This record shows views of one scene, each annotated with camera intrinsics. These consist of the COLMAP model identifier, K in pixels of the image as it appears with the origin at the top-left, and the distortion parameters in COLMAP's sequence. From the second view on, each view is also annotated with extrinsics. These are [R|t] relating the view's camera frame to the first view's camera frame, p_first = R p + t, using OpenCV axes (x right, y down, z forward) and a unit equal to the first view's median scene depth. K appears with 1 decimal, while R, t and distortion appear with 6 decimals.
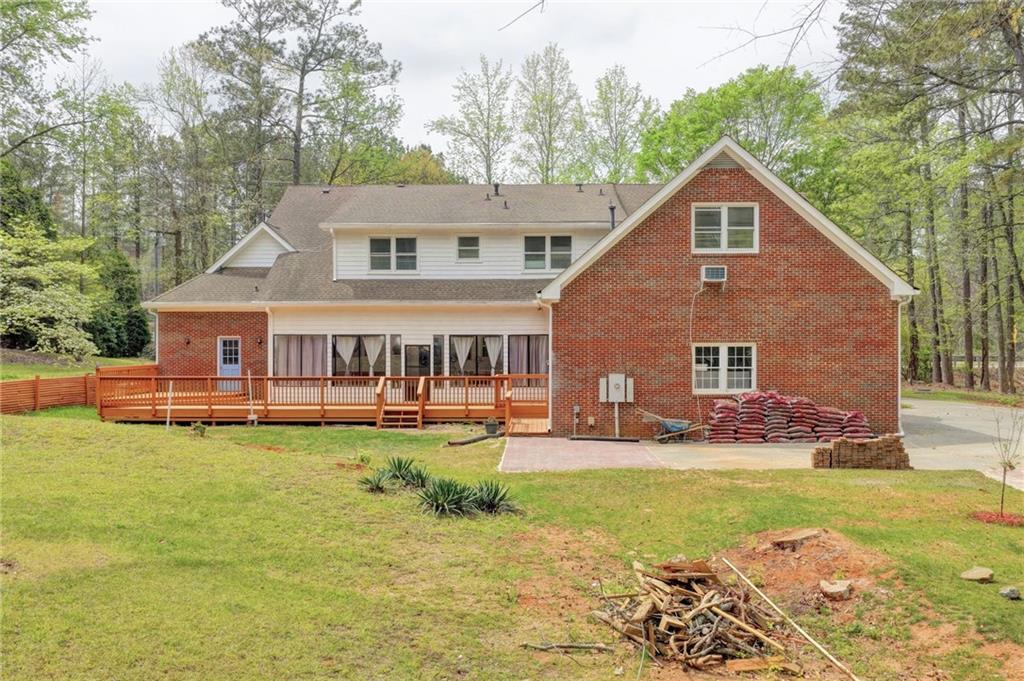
lens RADIAL K [[851.1, 0, 518.1], [0, 851.1, 347.5], [0, 0, 1]] dist [-0.009739, 0.031795]
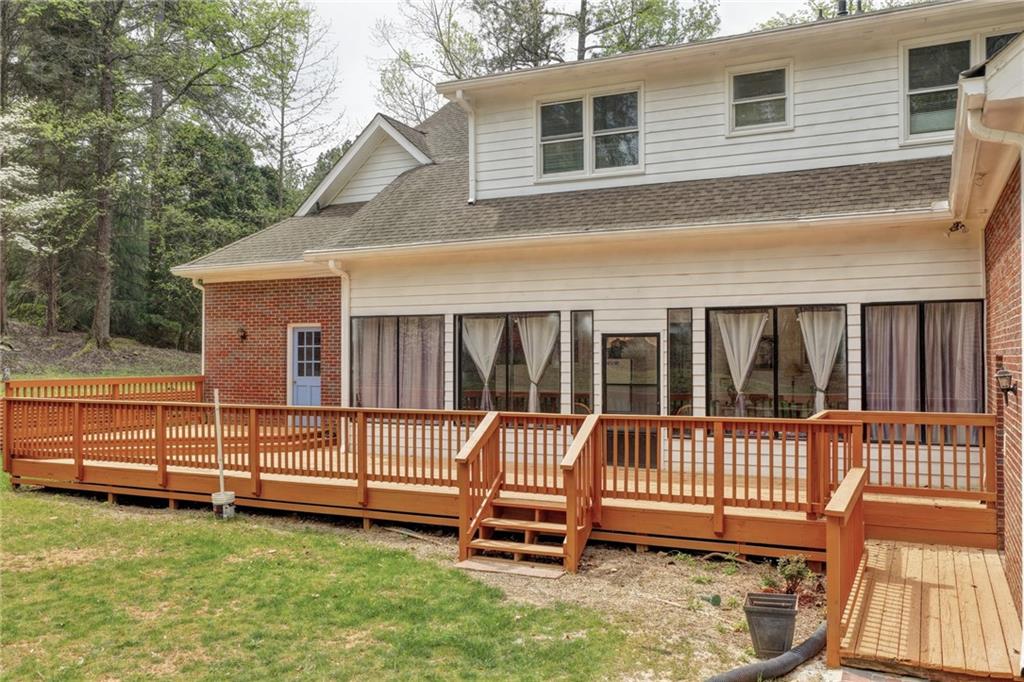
lens RADIAL K [[851.1, 0, 518.0], [0, 851.1, 347.4], [0, 0, 1]] dist [-0.009739, 0.031795]
pose [[0.910191, -0.006197, -0.414141, 0.005757], [-0.000378, 0.999875, -0.015794, 0.010456], [0.414188, 0.014532, 0.910076, 0.590989]]
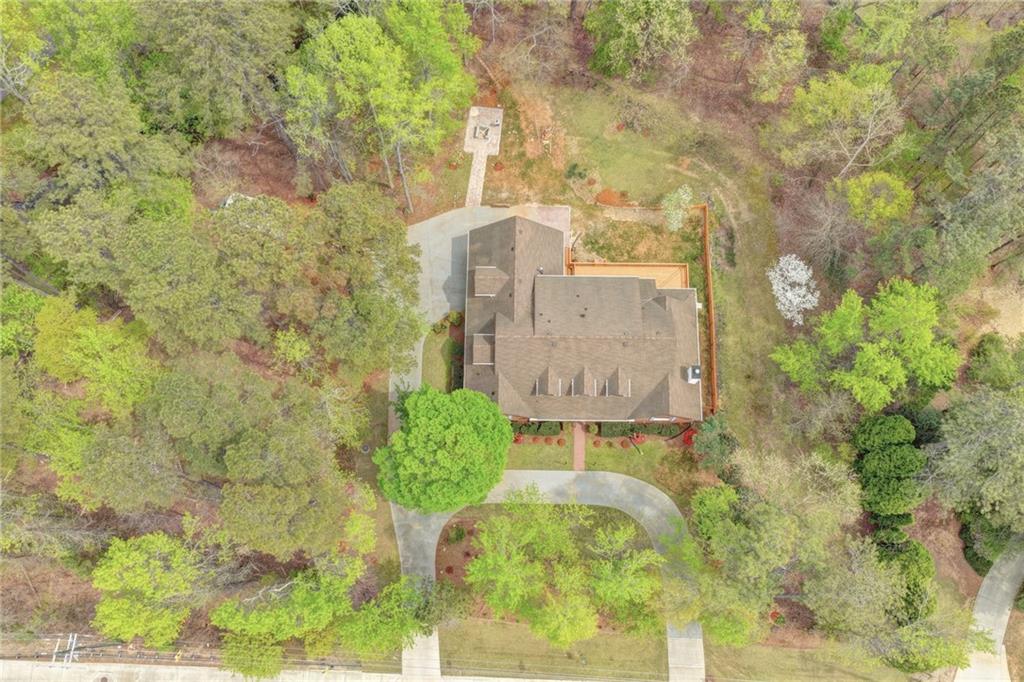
lens RADIAL K [[851.1, 0, 510.6], [0, 851.1, 343.3], [0, 0, 1]] dist [-0.009739, 0.031795]
pose [[-0.999930, 0.010387, 0.005633, 0.203891], [0.008041, 0.248872, 0.968503, -3.007562], [0.008658, 0.968481, -0.248938, 1.983362]]
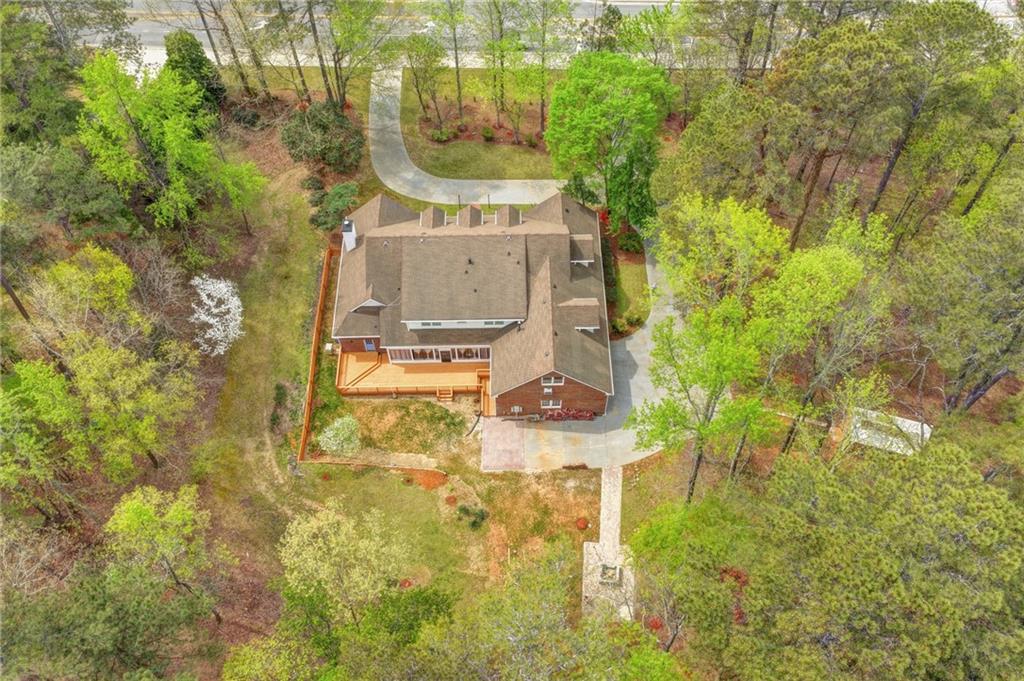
lens RADIAL K [[851.1, 0, 515.9], [0, 851.1, 346.3], [0, 0, 1]] dist [-0.009739, 0.031795]
pose [[0.999187, -0.036378, 0.017371, 0.054254], [0.005608, 0.552137, 0.833734, -2.177703], [-0.039920, -0.832959, 0.551892, -0.435929]]
